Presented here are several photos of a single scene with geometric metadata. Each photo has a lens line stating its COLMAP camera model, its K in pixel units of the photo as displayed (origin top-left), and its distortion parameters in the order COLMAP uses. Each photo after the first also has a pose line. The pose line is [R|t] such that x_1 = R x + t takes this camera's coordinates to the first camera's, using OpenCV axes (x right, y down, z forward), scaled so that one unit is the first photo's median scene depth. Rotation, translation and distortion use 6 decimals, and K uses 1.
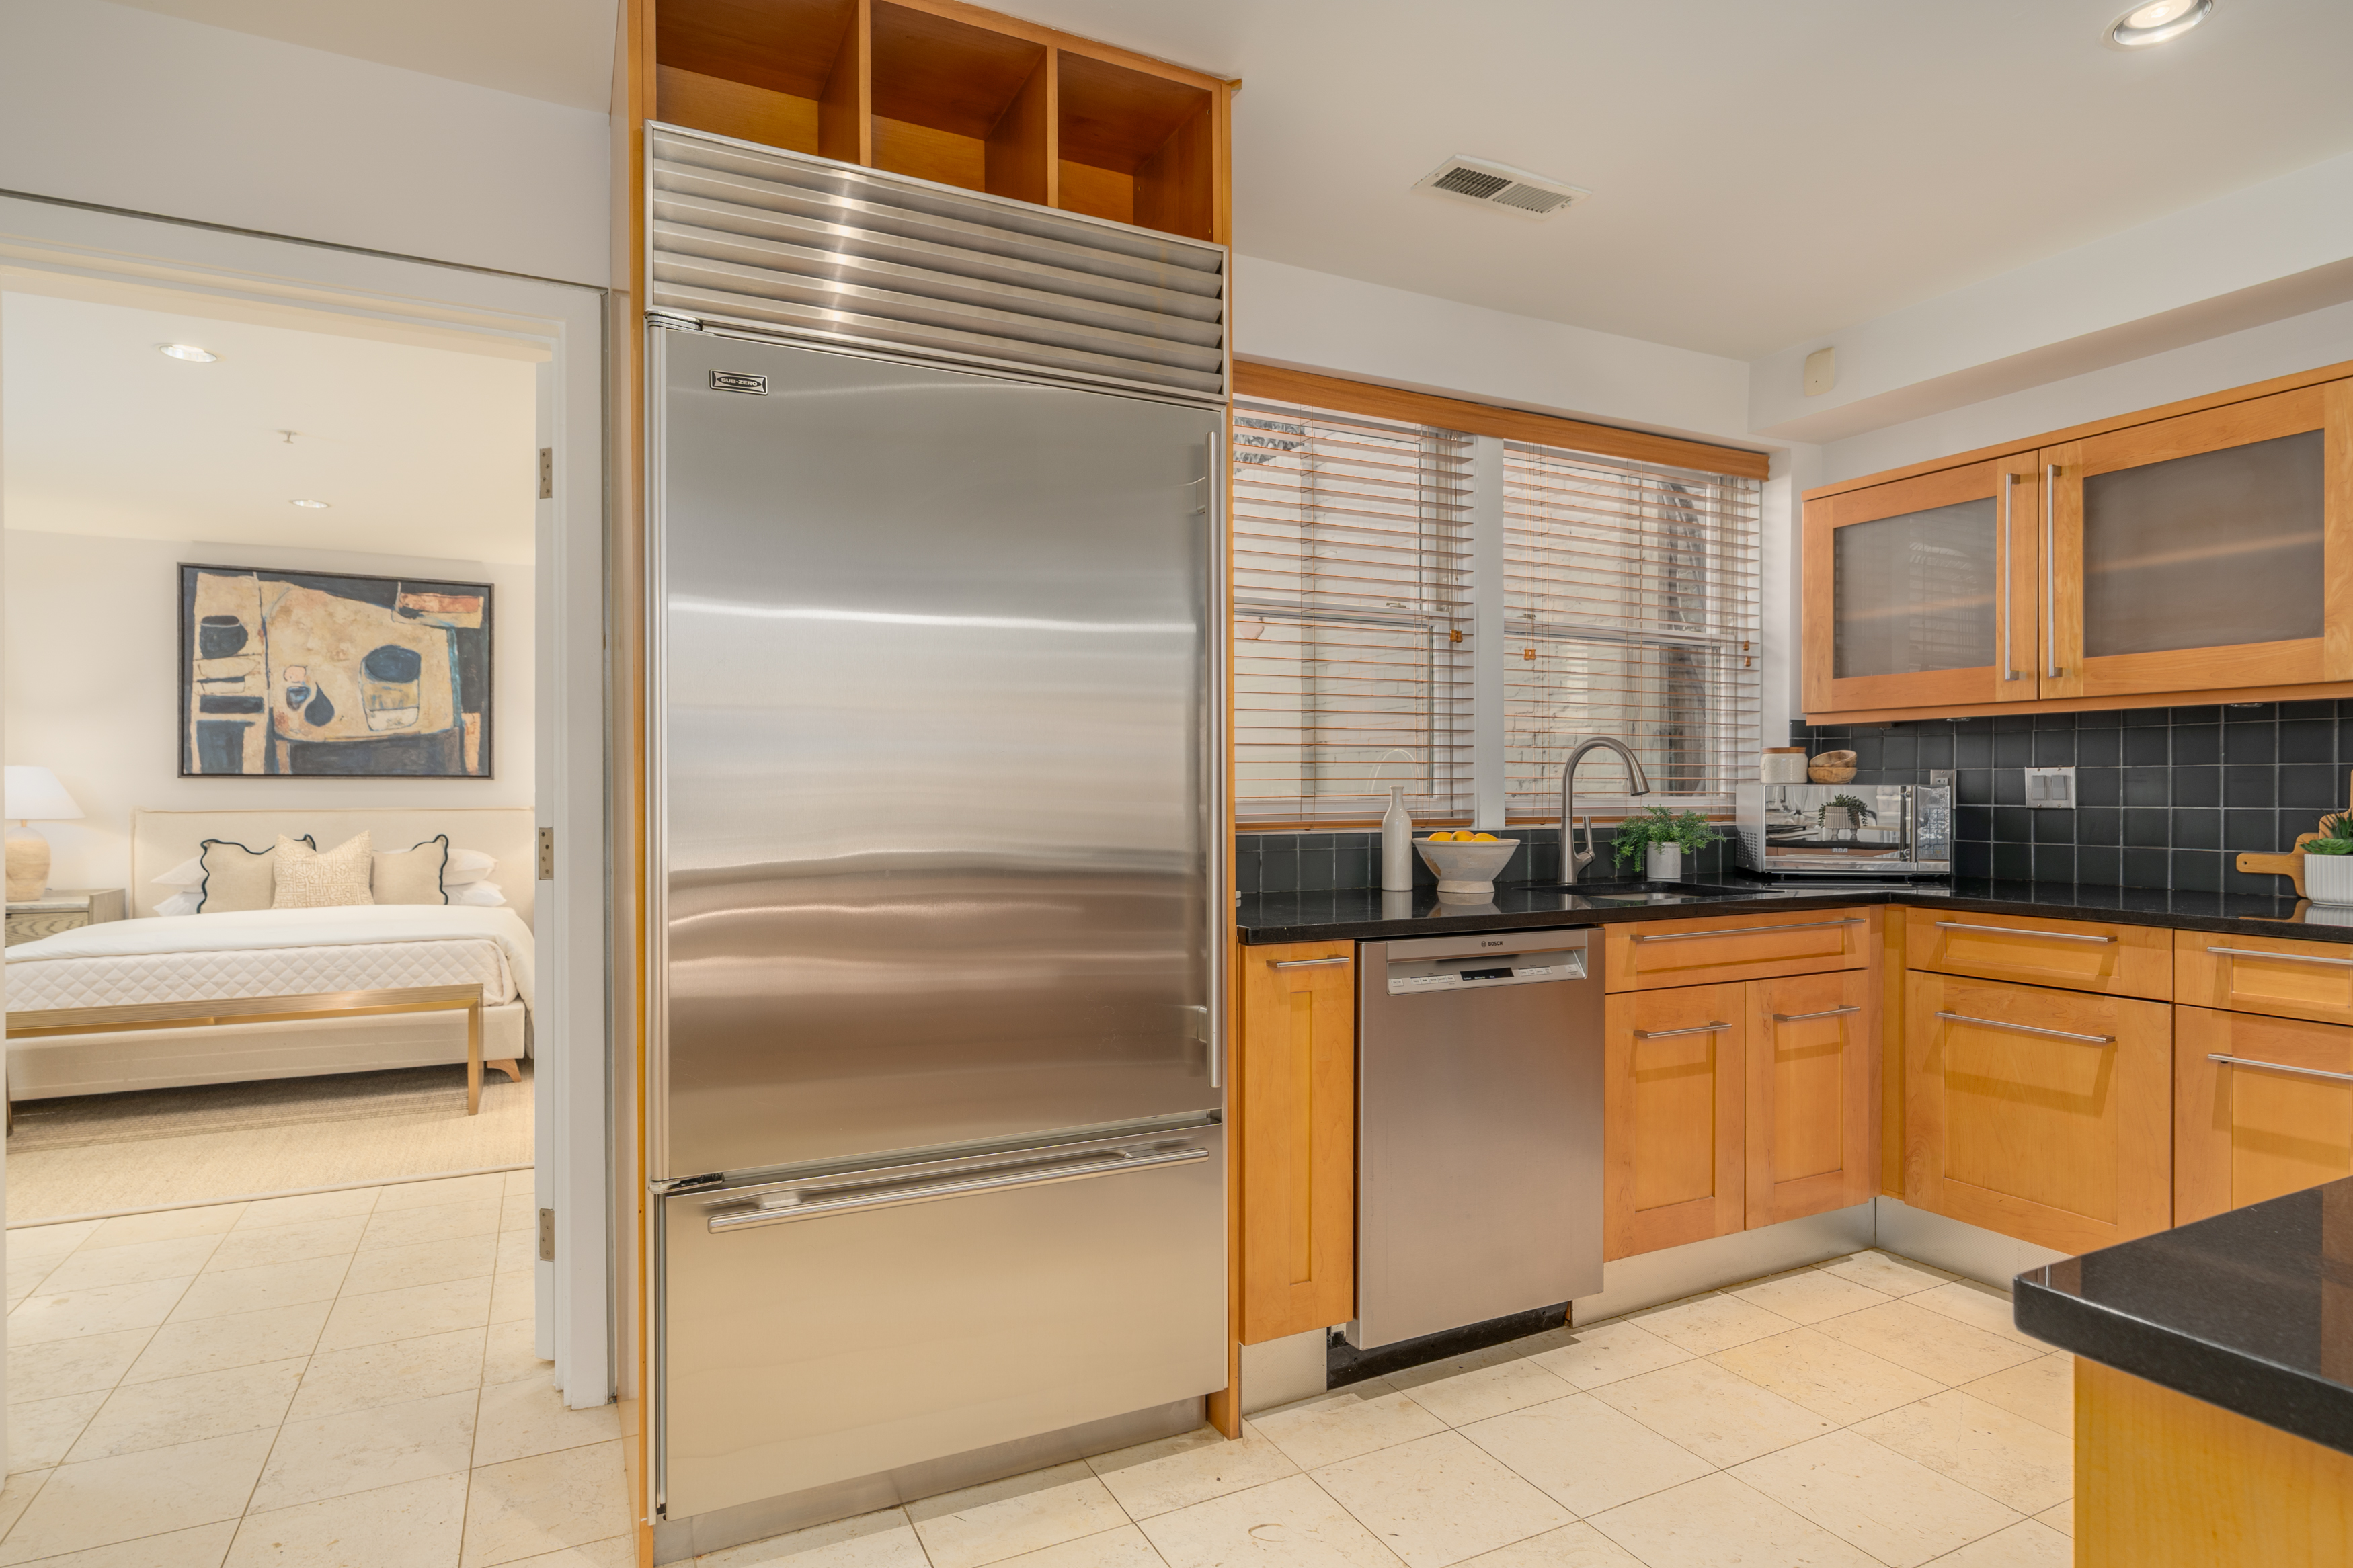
lens RADIAL K [[1196.3, 0, 1237.8], [0, 1196.3, 798.3], [0, 0, 1]] dist [0.002202, 0.001011]
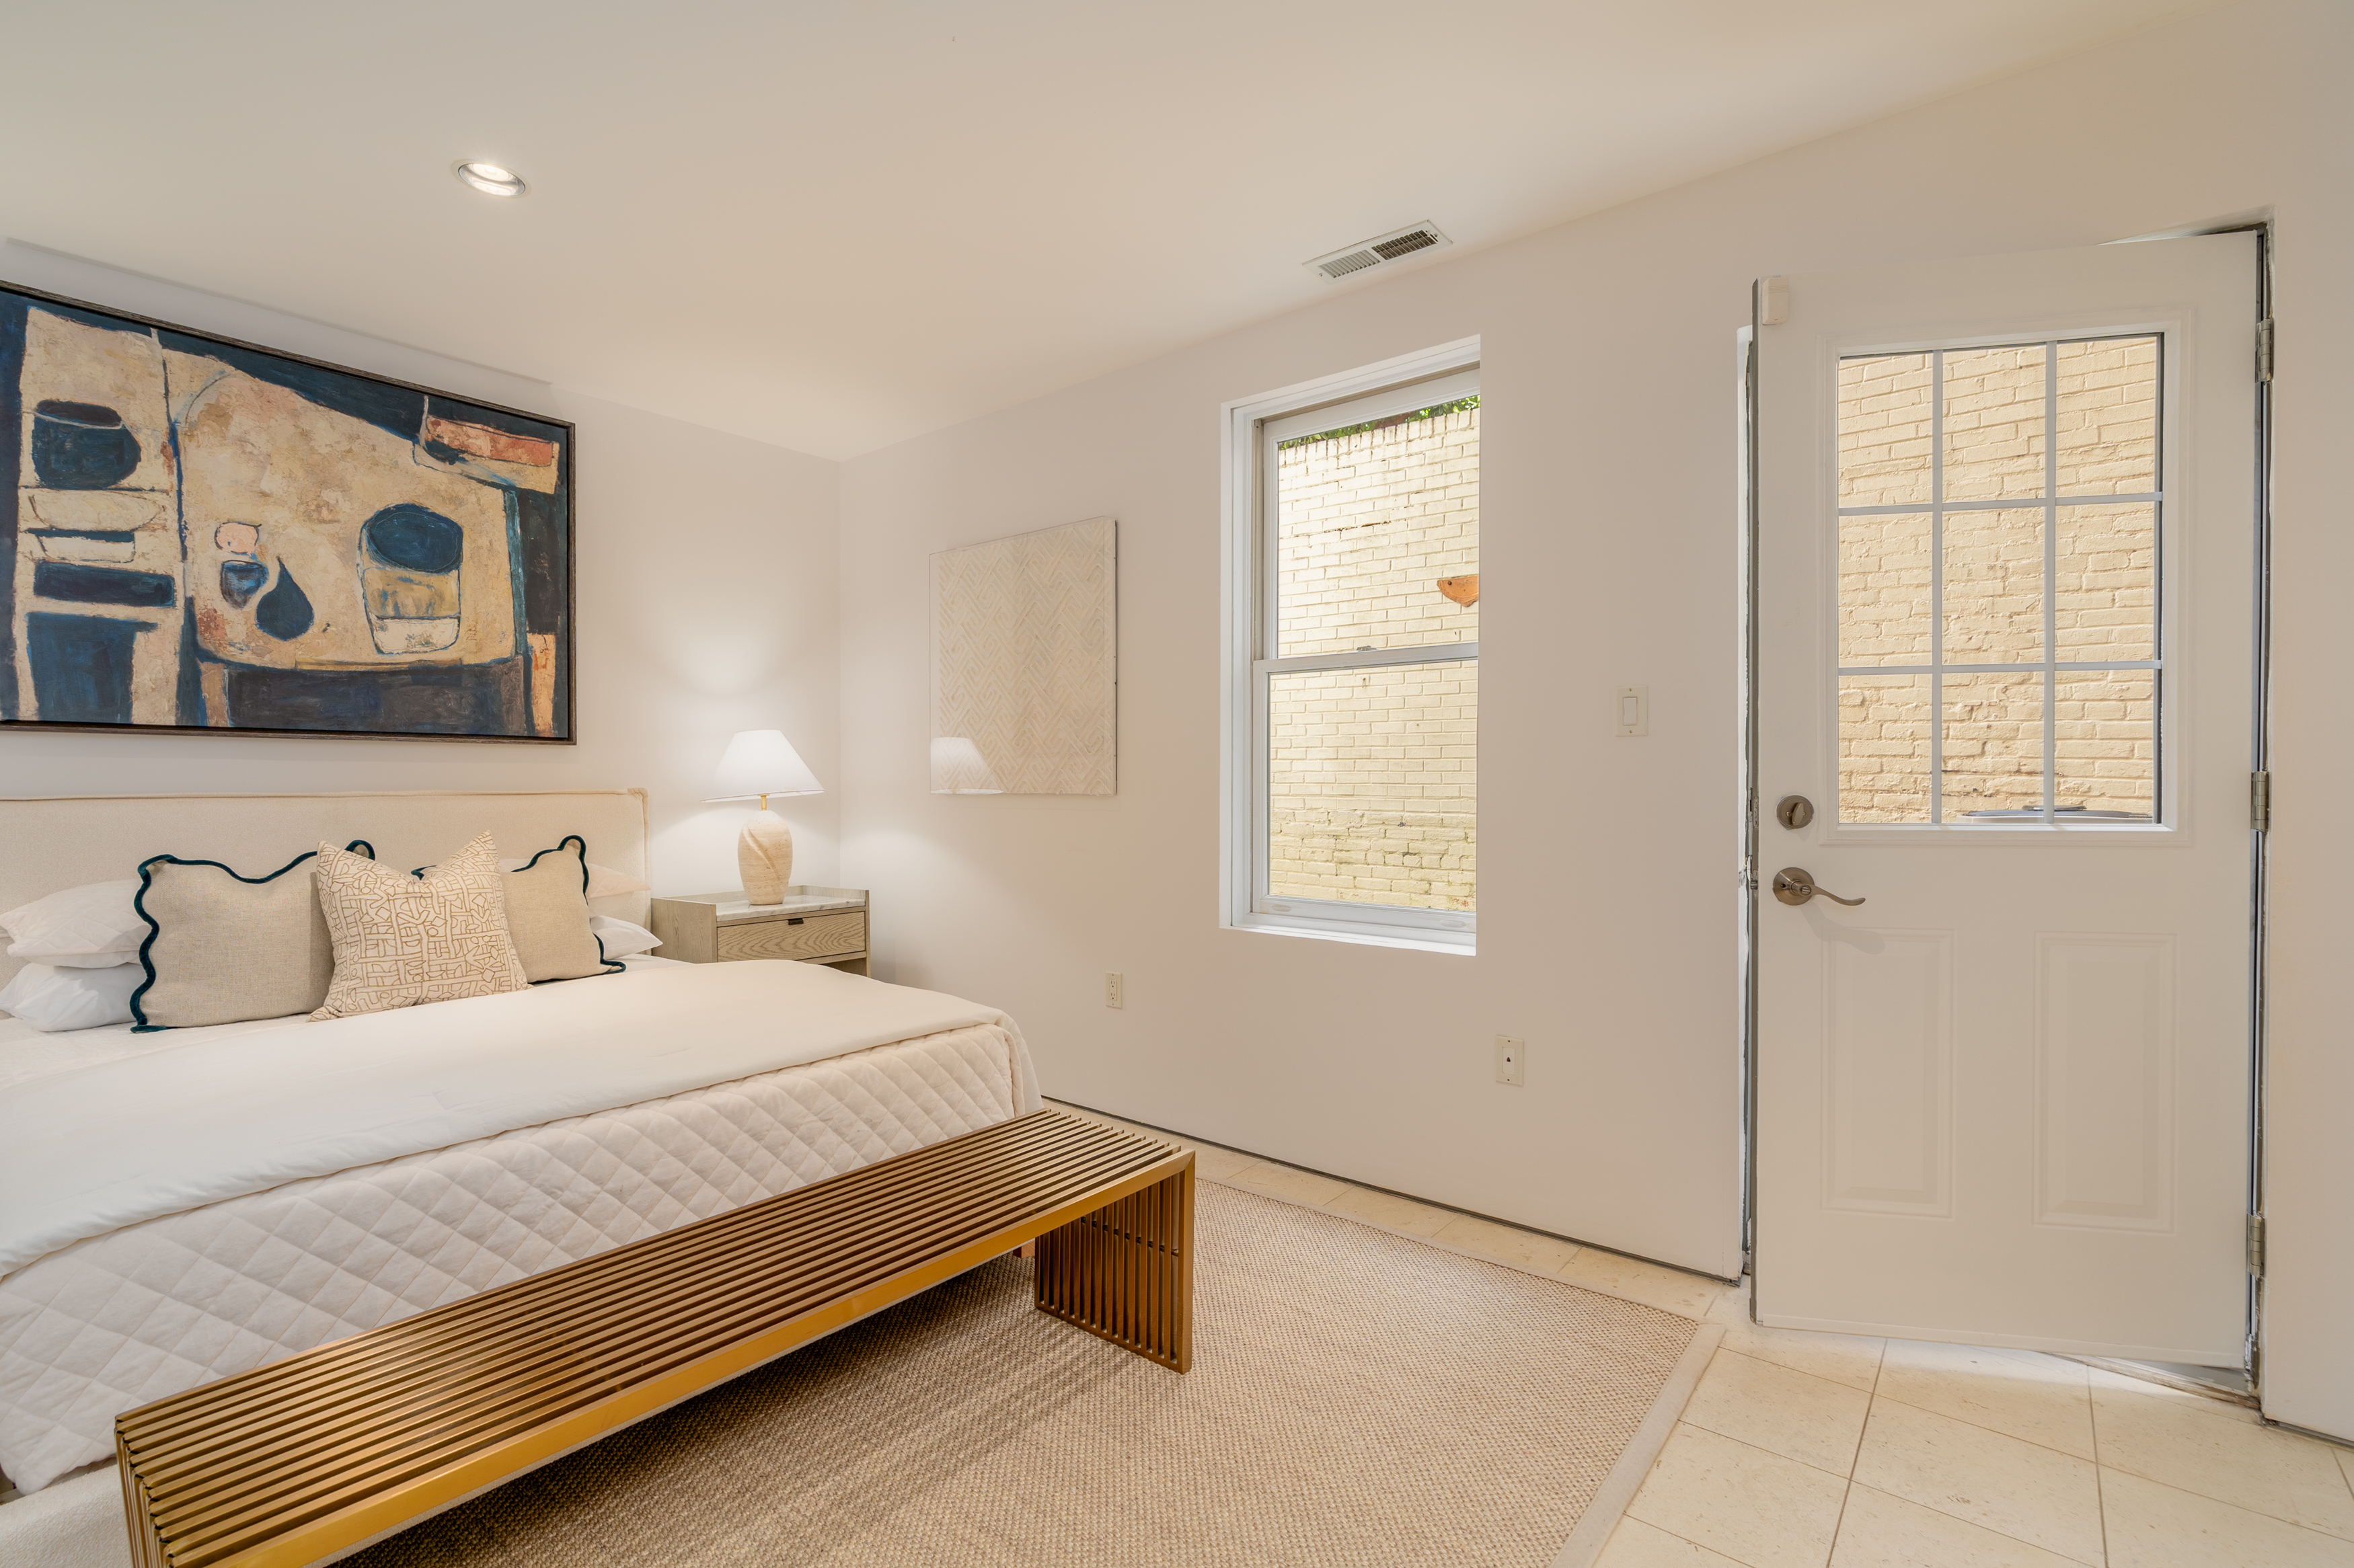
lens RADIAL K [[1052.4, 0, 1181.5], [0, 1052.4, 793.0], [0, 0, 1]] dist [0.001980, 0.001266]
pose [[0.926343, -0.005186, 0.376646, -0.578268], [0.003272, 0.999978, 0.005720, 0.007511], [-0.376668, -0.004066, 0.926340, 0.413550]]
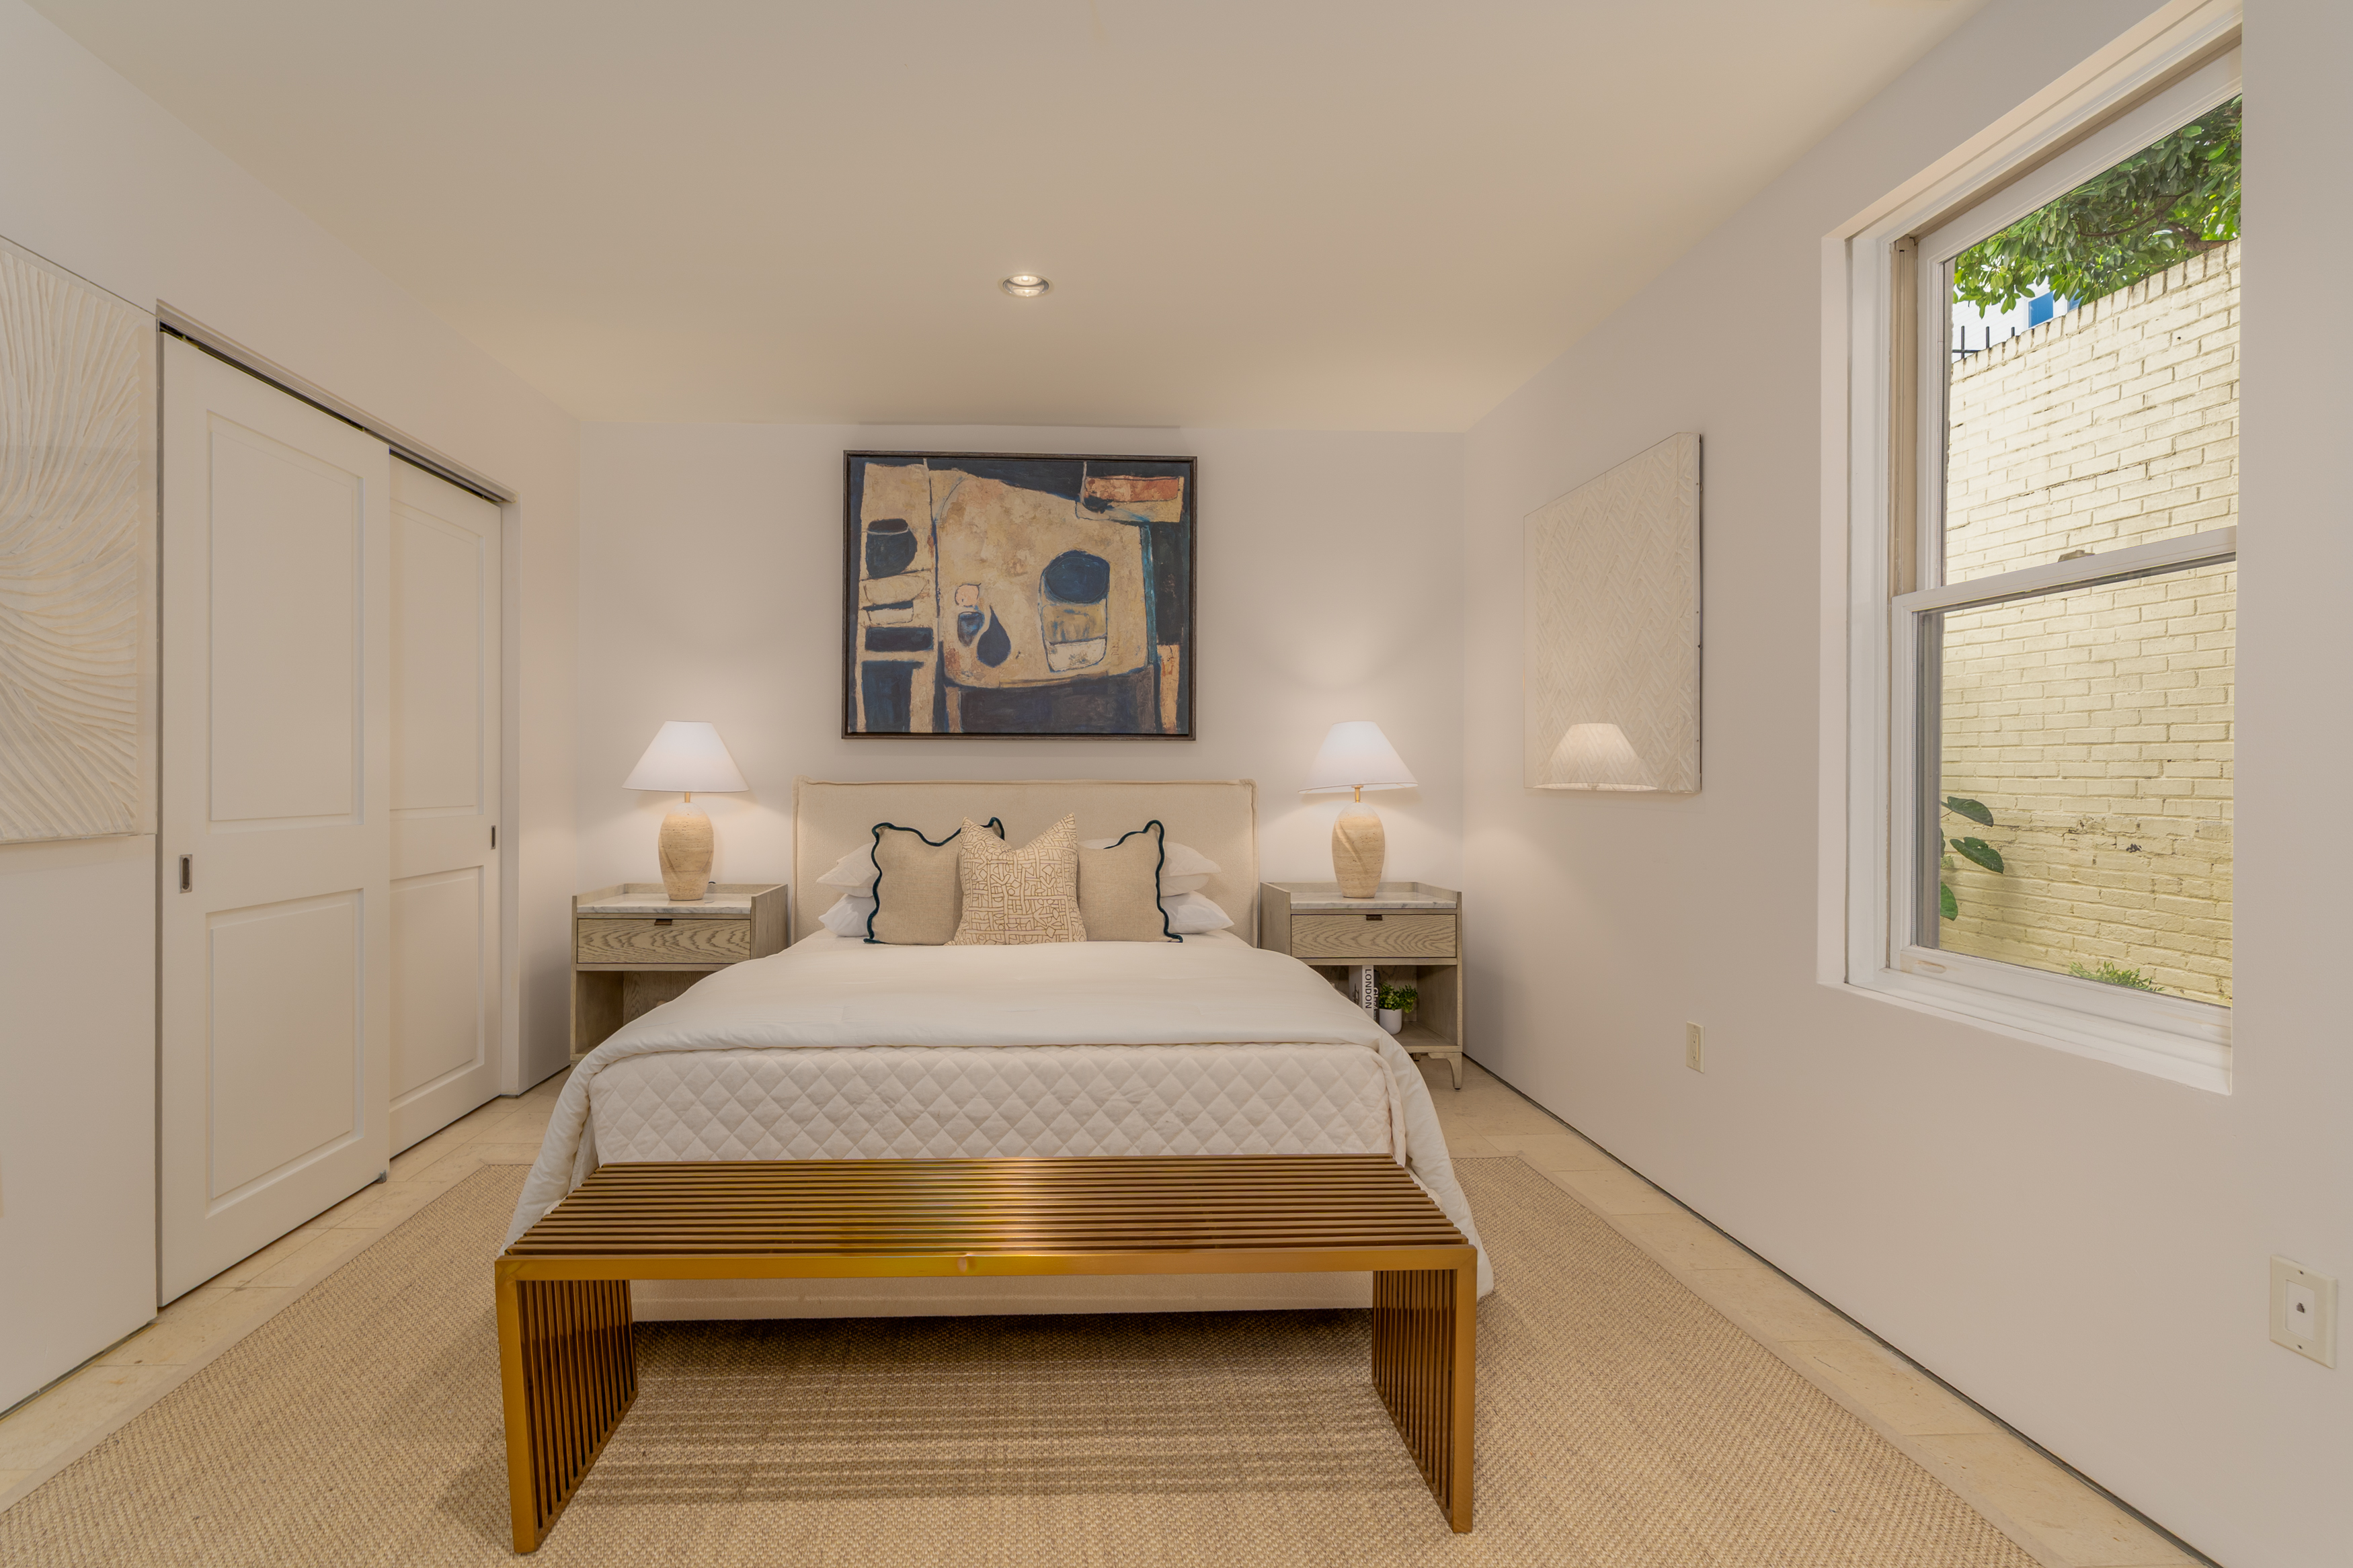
lens RADIAL K [[1109.3, 0, 1106.2], [0, 1109.3, 768.0], [0, 0, 1]] dist [-0.000384, 0.001222]
pose [[0.898009, -0.000394, -0.439977, -0.415579], [-0.004664, 0.999935, -0.010416, 0.007794], [0.439953, 0.011406, 0.897949, 0.434710]]
